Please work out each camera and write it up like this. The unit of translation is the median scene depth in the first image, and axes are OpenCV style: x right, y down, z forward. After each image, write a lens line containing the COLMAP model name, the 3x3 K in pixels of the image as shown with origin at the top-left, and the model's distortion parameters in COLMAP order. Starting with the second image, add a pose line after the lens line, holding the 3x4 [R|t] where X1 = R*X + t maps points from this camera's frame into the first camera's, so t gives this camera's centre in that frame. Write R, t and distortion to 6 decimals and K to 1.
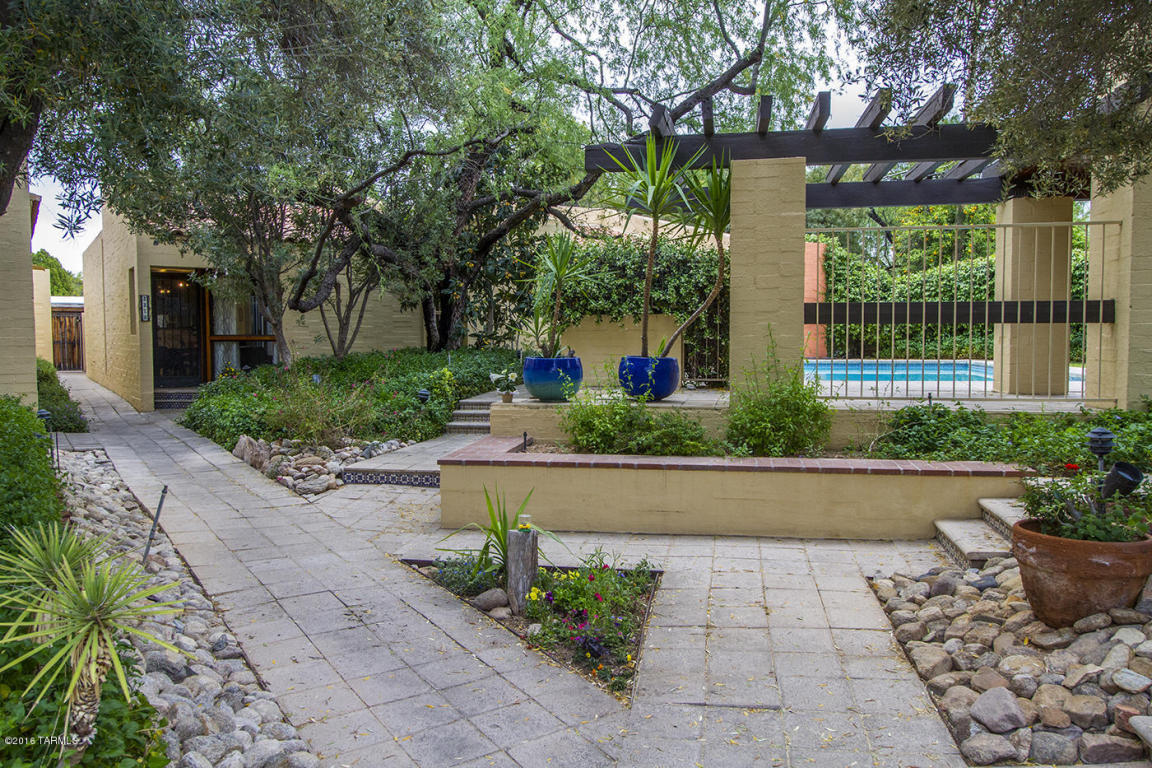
lens RADIAL K [[837.4, 0, 579.7], [0, 837.4, 377.6], [0, 0, 1]] dist [0.017153, -0.012486]
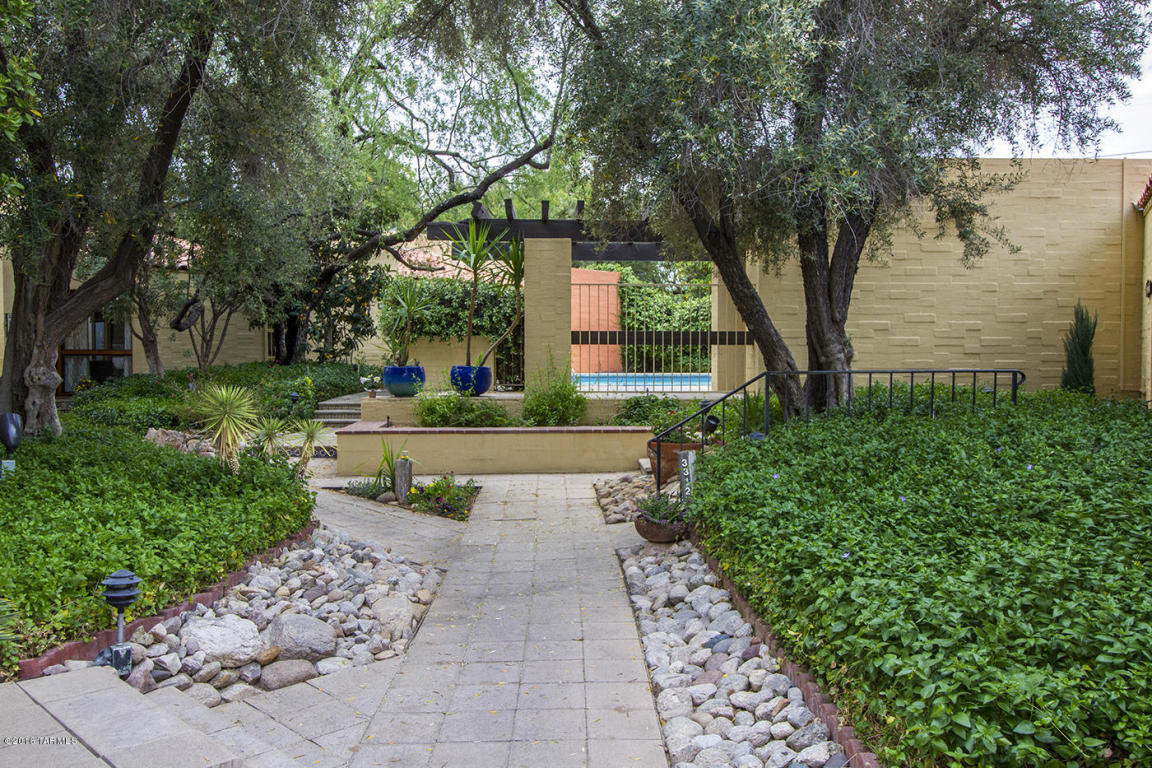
lens RADIAL K [[888.0, 0, 573.8], [0, 888.0, 383.1], [0, 0, 1]] dist [0.018768, -0.012627]
pose [[0.978635, -0.002900, 0.205583, -0.046501], [0.006108, 0.999869, -0.014968, 0.022401], [-0.205513, 0.015904, 0.978525, -0.425070]]
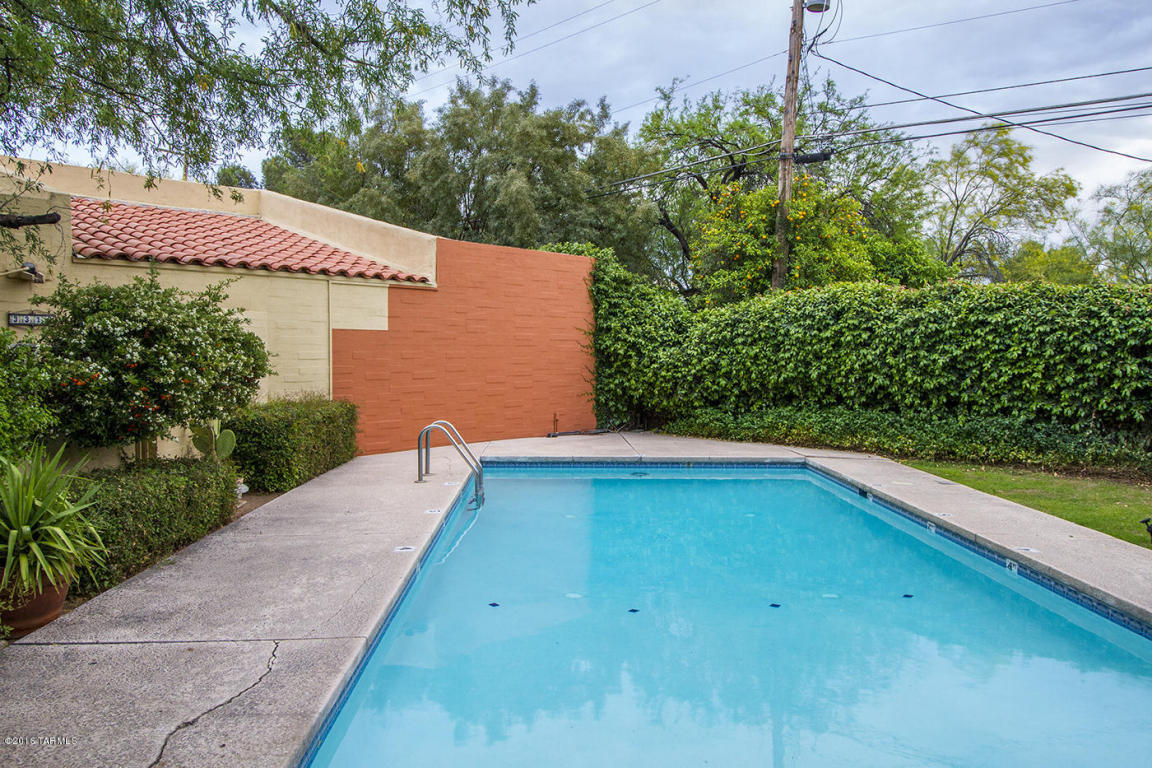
lens RADIAL K [[837.4, 0, 576.5], [0, 837.4, 379.1], [0, 0, 1]] dist [0.017153, -0.012486]
pose [[0.975984, 0.003906, 0.217807, 0.337571], [-0.001584, 0.999940, -0.010835, -0.140563], [-0.217836, 0.010230, 0.975932, 0.894035]]
